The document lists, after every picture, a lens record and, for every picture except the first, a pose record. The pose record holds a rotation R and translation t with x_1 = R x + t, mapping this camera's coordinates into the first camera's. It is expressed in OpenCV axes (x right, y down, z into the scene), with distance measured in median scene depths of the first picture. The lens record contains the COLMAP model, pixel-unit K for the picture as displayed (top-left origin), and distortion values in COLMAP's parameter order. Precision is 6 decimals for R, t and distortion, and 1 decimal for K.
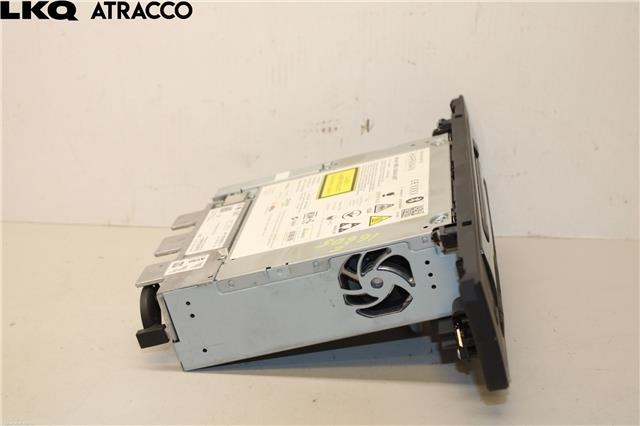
lens RADIAL K [[1066.7, 0, 320.0], [0, 1066.7, 213.0], [0, 0, 1]] dist [-0.002957, -0.012194]
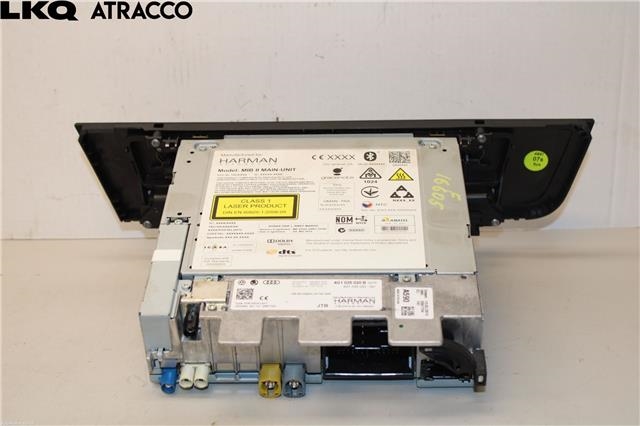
lens RADIAL K [[1066.7, 0, 320.0], [0, 1066.7, 213.0], [0, 0, 1]] dist [-0.002957, -0.012194]
pose [[-0.067945, -0.357382, 0.931484, -0.915047], [0.368814, 0.858508, 0.356286, -0.359130], [-0.927016, 0.367752, 0.073476, 0.973099]]
